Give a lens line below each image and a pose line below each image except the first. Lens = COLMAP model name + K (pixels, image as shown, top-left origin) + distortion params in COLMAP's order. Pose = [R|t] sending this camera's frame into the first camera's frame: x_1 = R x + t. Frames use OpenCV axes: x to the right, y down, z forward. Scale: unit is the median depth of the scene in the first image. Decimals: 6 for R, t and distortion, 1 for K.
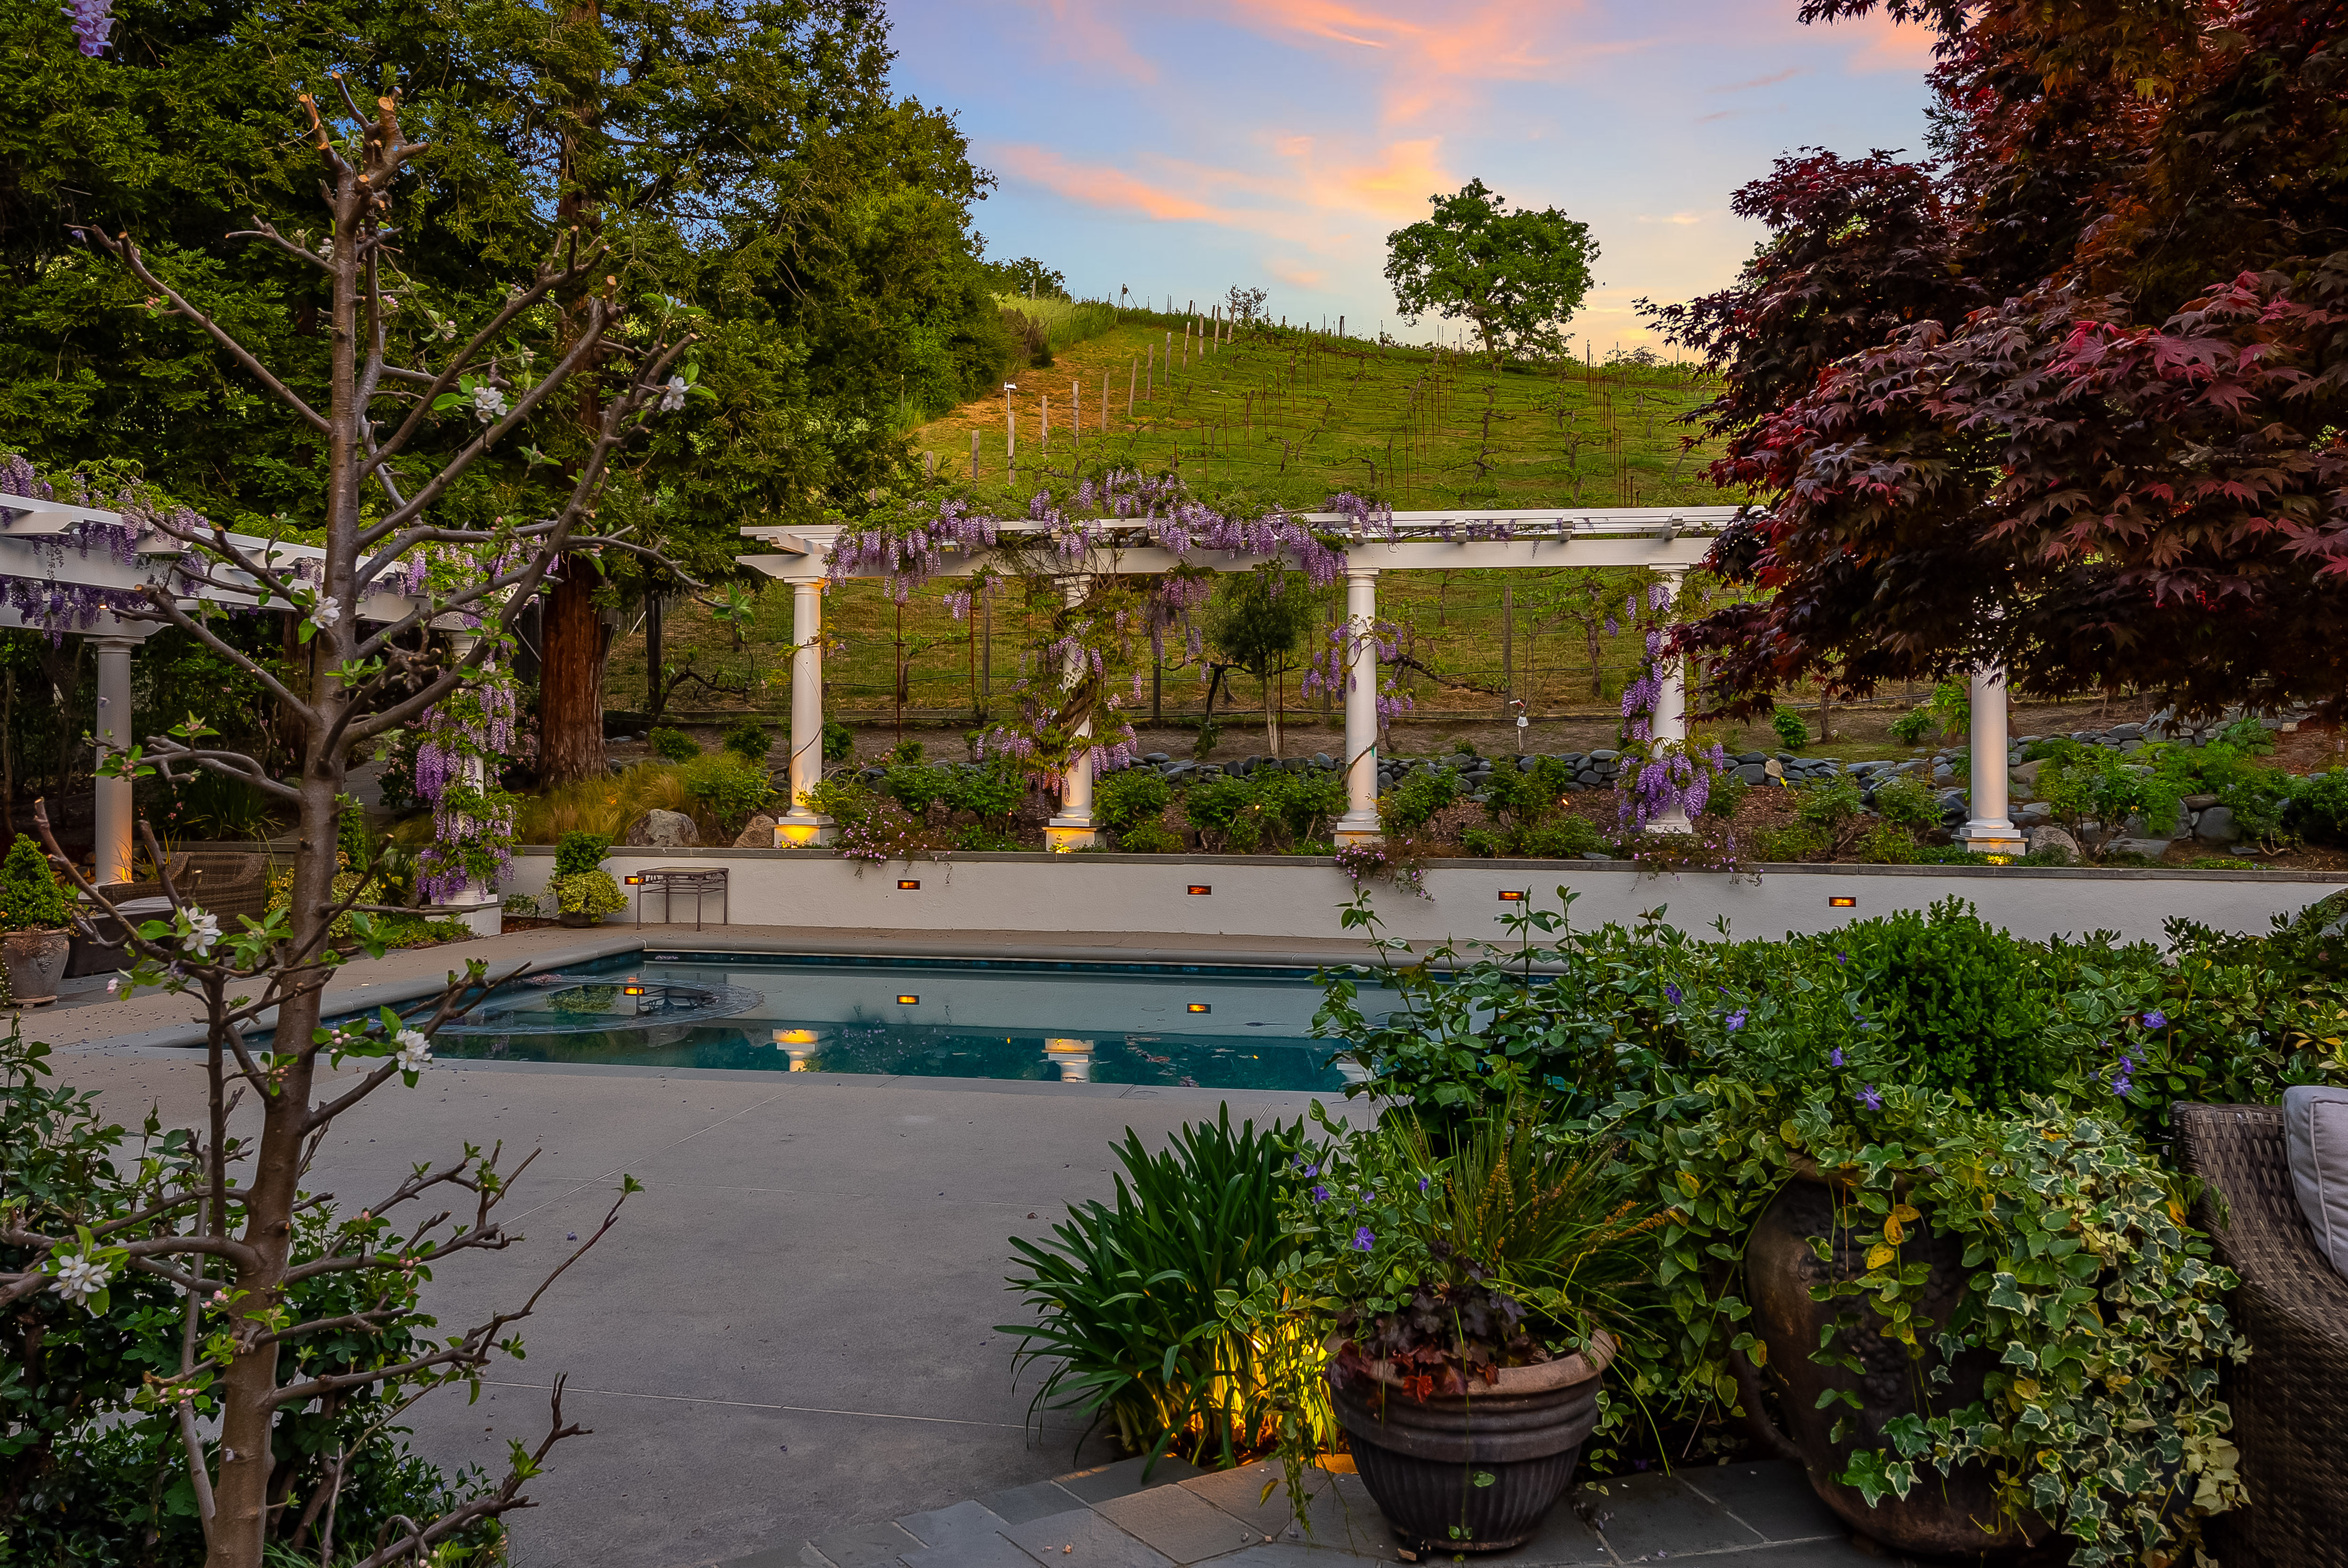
lens RADIAL K [[1838.4, 0, 1173.2], [0, 1838.4, 683.2], [0, 0, 1]] dist [-0.044554, -0.002214]
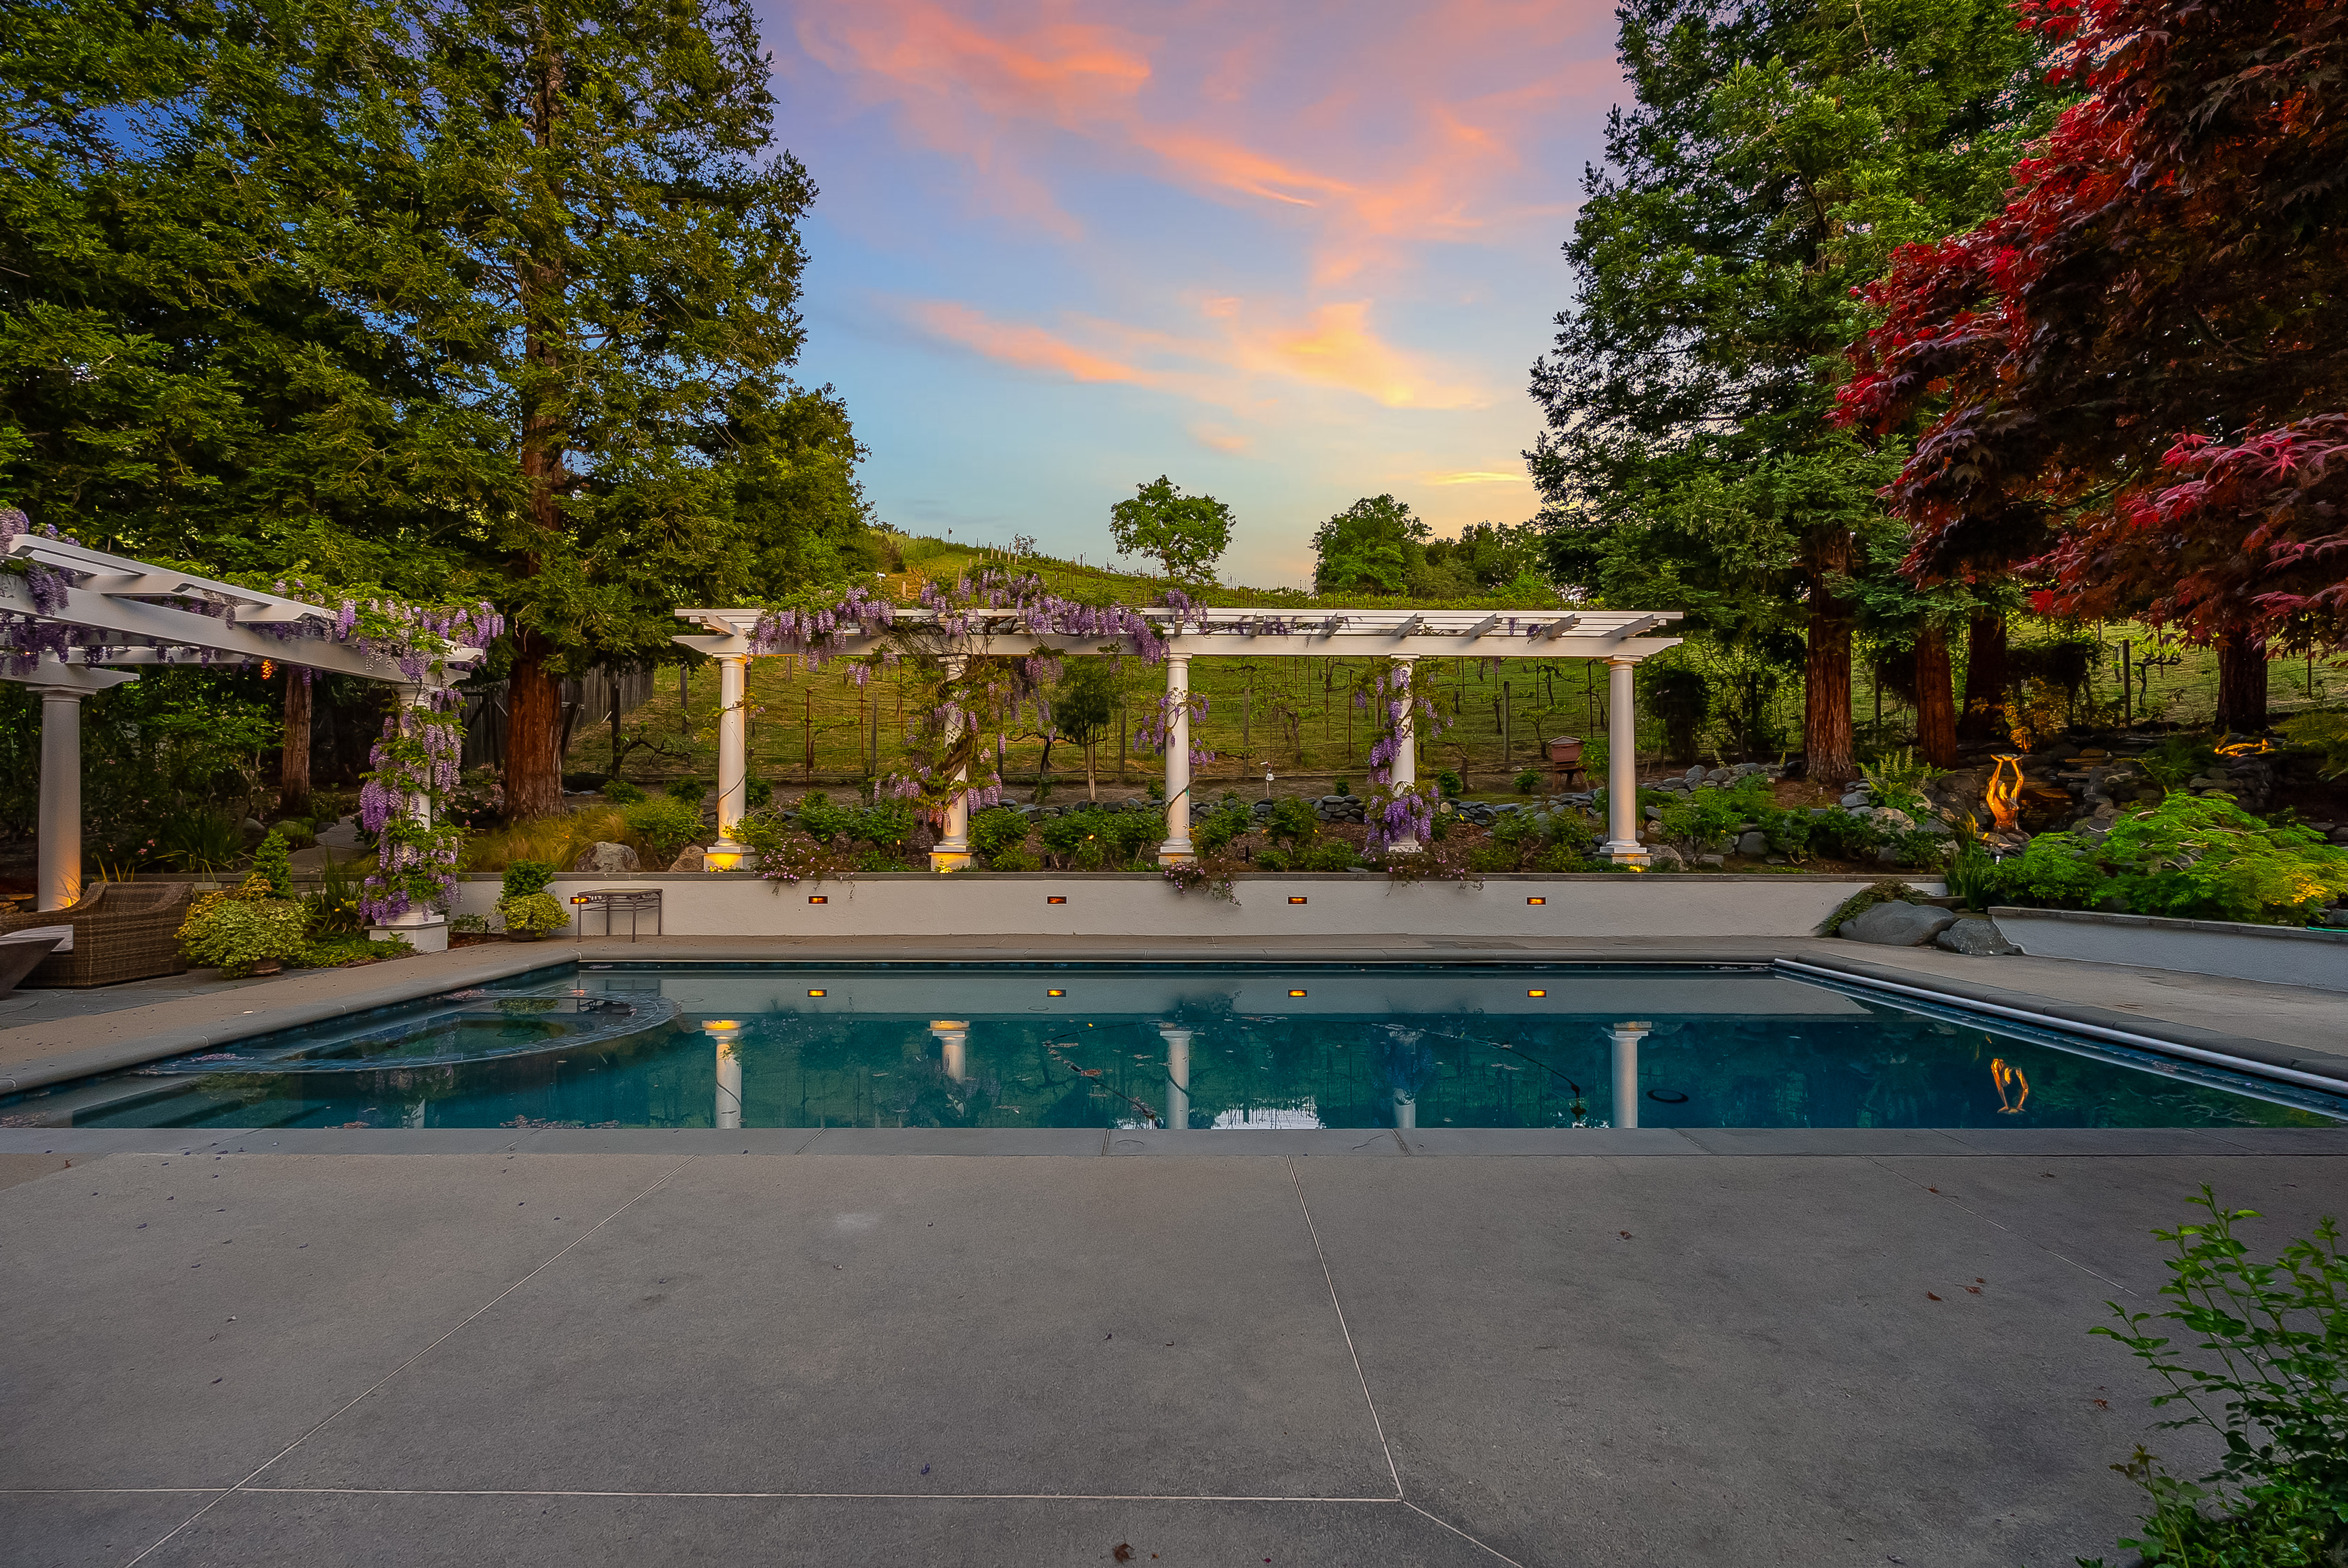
lens RADIAL K [[1036.5, 0, 1174.0], [0, 1036.5, 784.0], [0, 0, 1]] dist [-0.020266, 0.000693]
pose [[0.980790, 0.003502, 0.195034, -0.044614], [-0.004145, 0.999987, 0.002887, 0.028501], [-0.195022, -0.003640, 0.980792, 0.268564]]
